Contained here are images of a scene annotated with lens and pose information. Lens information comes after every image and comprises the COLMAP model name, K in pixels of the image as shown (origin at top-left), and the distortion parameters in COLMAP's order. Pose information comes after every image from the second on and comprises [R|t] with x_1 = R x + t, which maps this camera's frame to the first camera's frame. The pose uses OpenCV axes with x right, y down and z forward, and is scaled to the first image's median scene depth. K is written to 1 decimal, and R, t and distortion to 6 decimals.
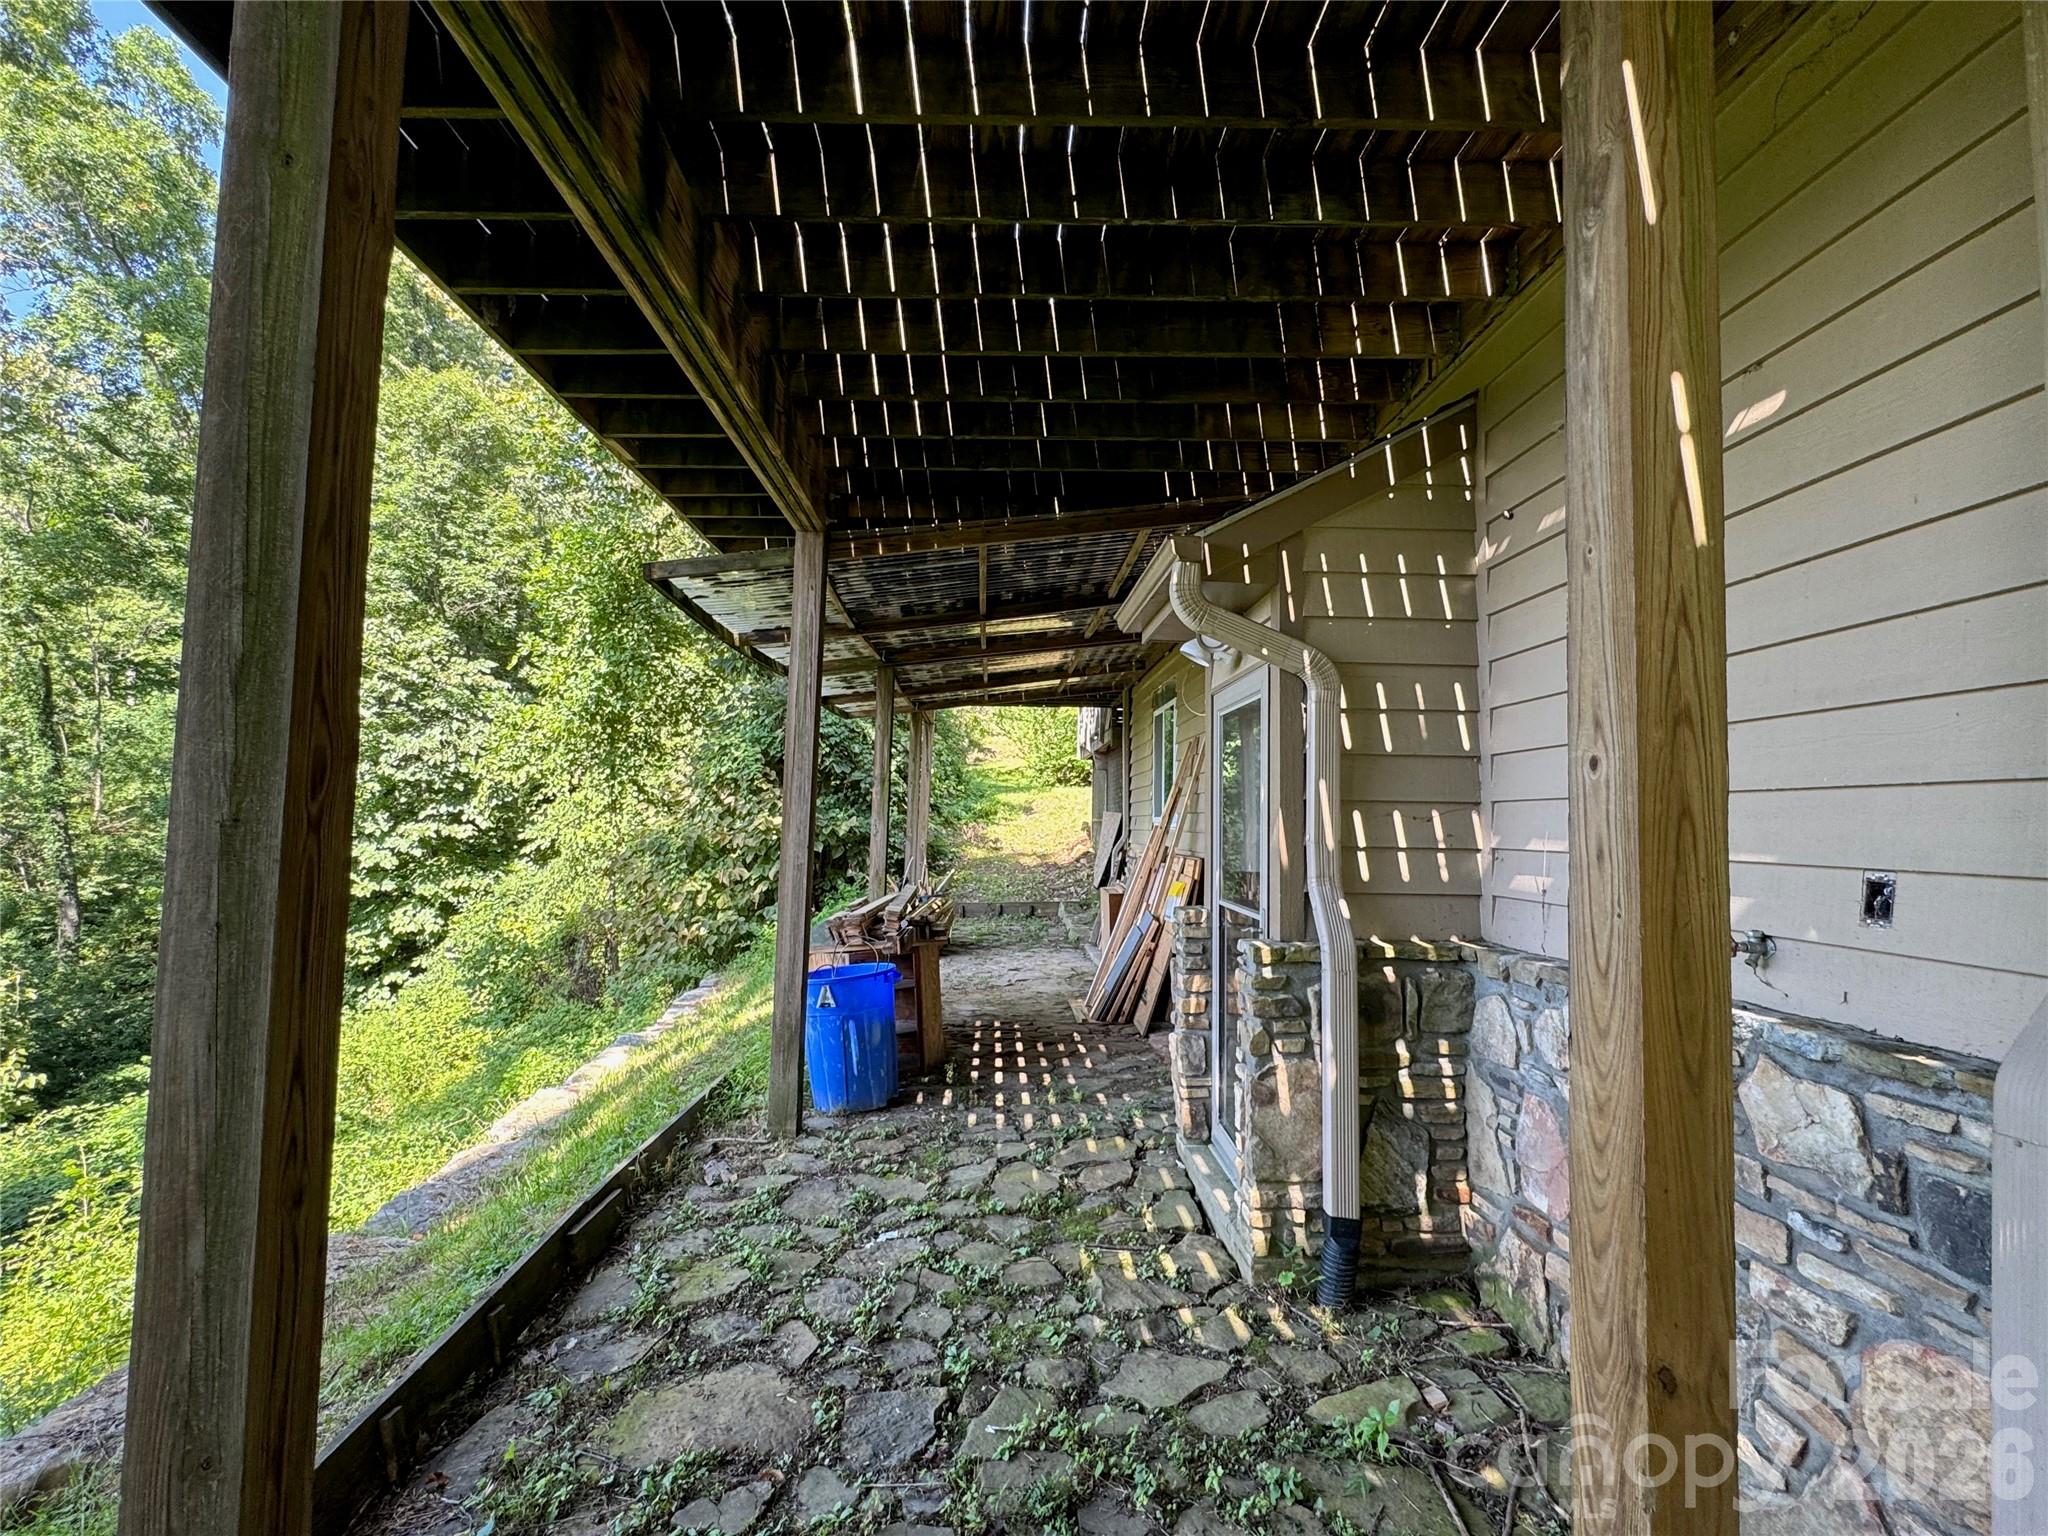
lens RADIAL K [[969.1, 0, 1031.1], [0, 969.1, 770.9], [0, 0, 1]] dist [-0.000185, -0.001582]
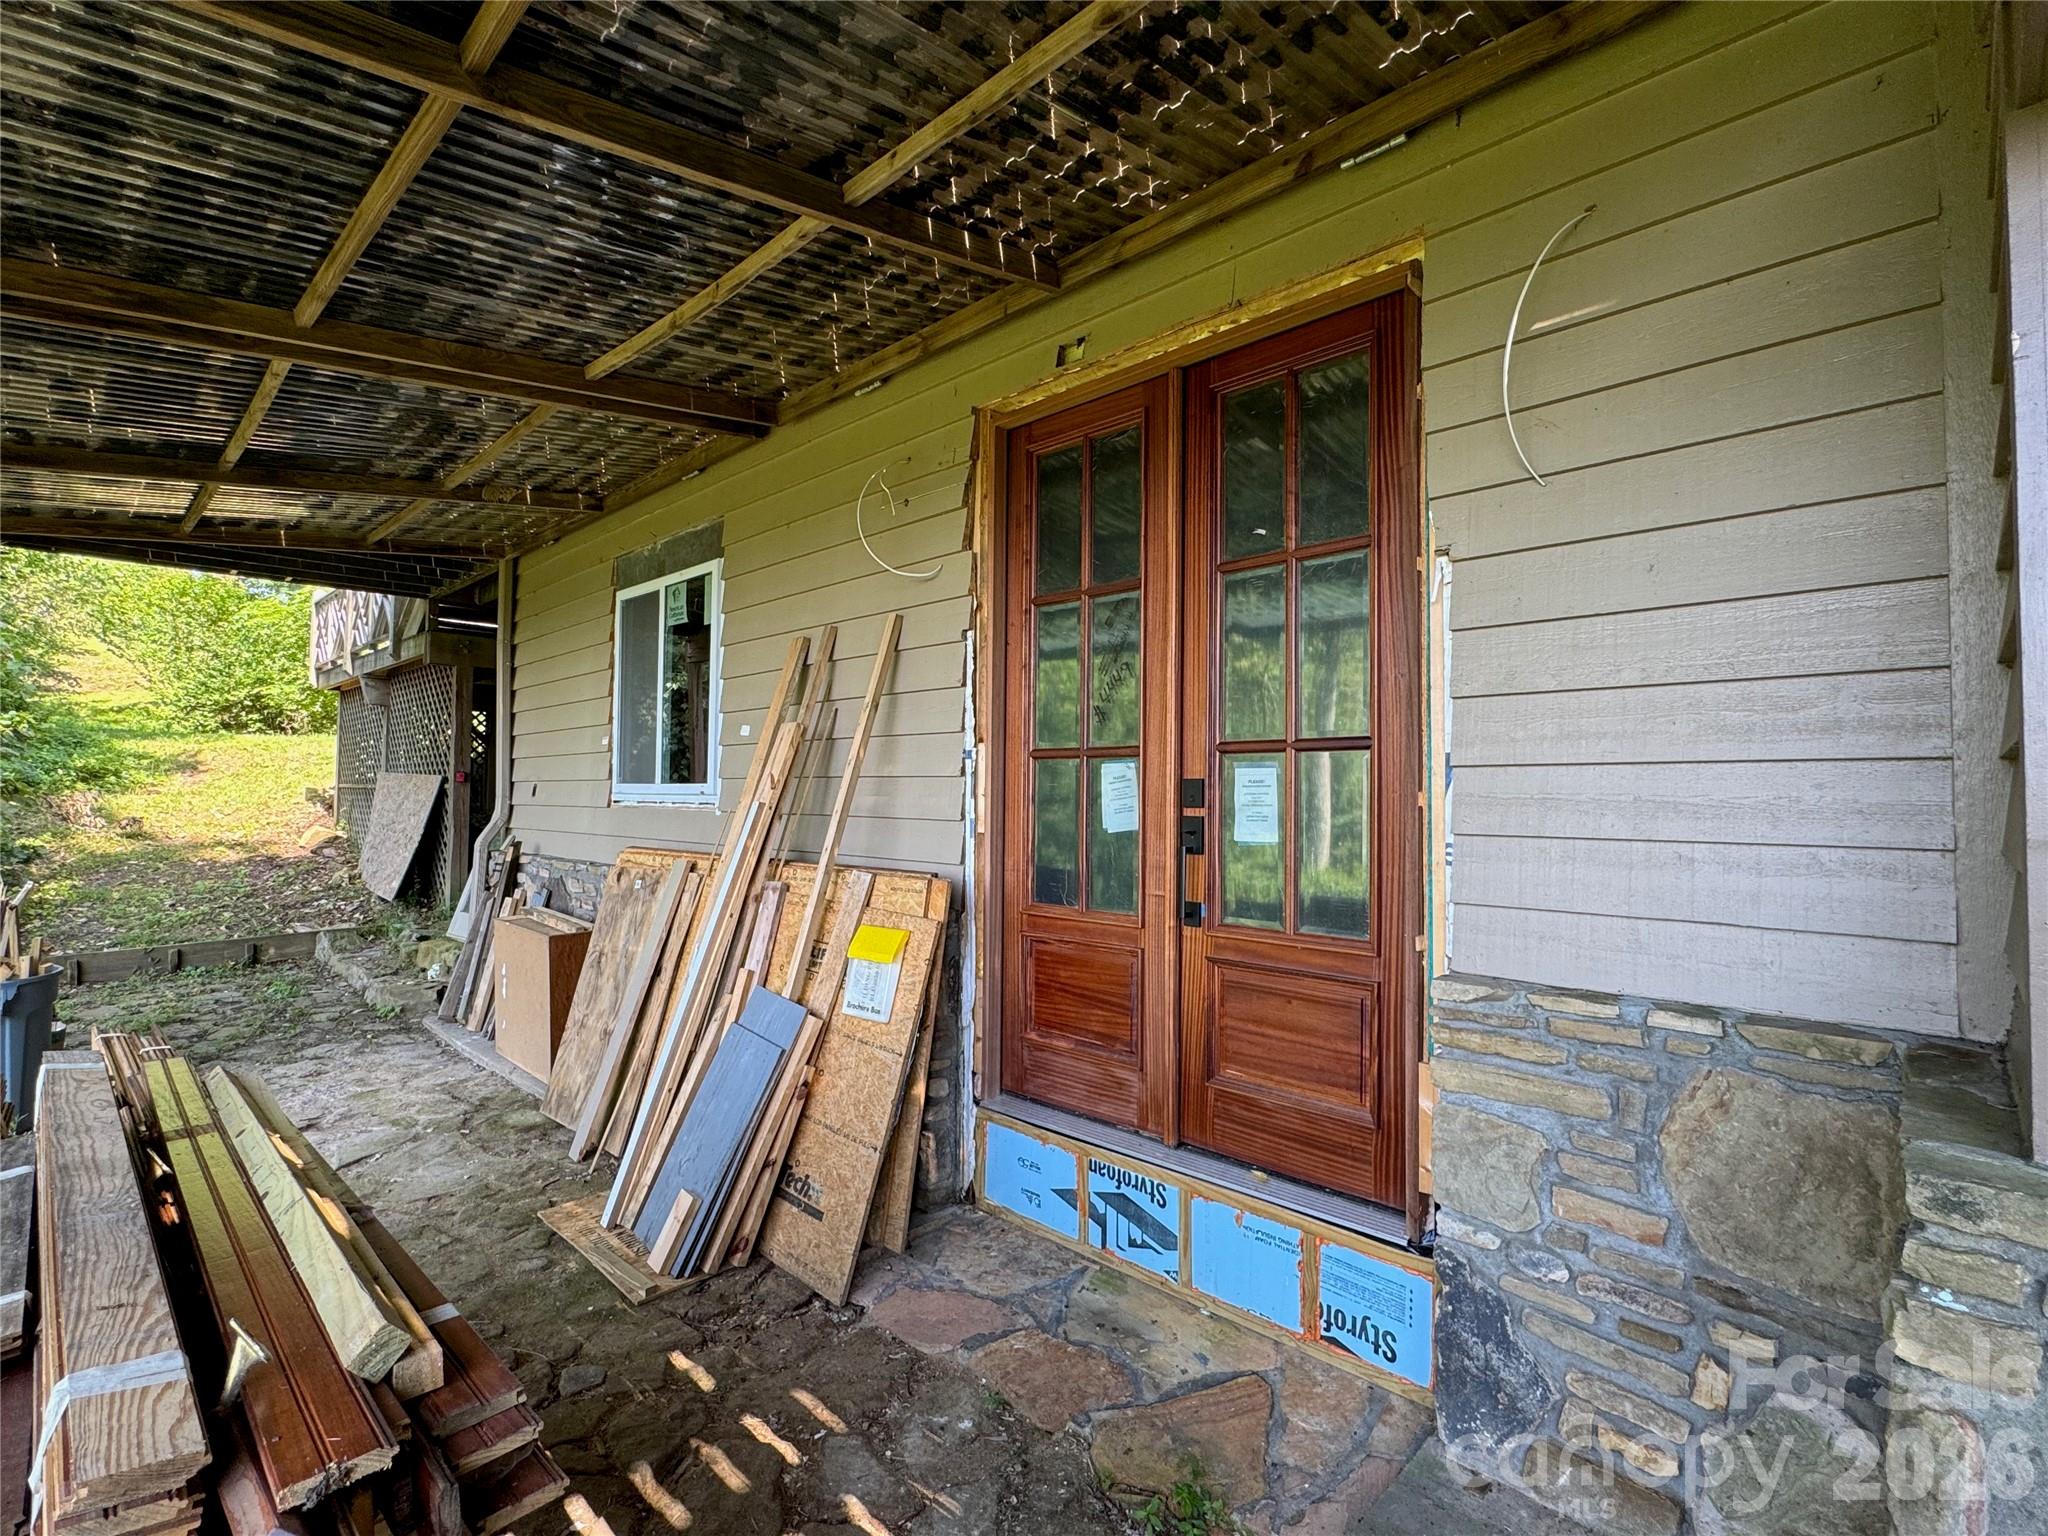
lens RADIAL K [[972.1, 0, 1028.4], [0, 972.1, 768.5], [0, 0, 1]] dist [-0.004772, 0.000100]
pose [[0.728344, 0.014422, 0.685060, -0.056517], [-0.037672, 0.999109, 0.019019, 0.014361], [-0.684176, -0.039660, 0.728238, 0.315471]]
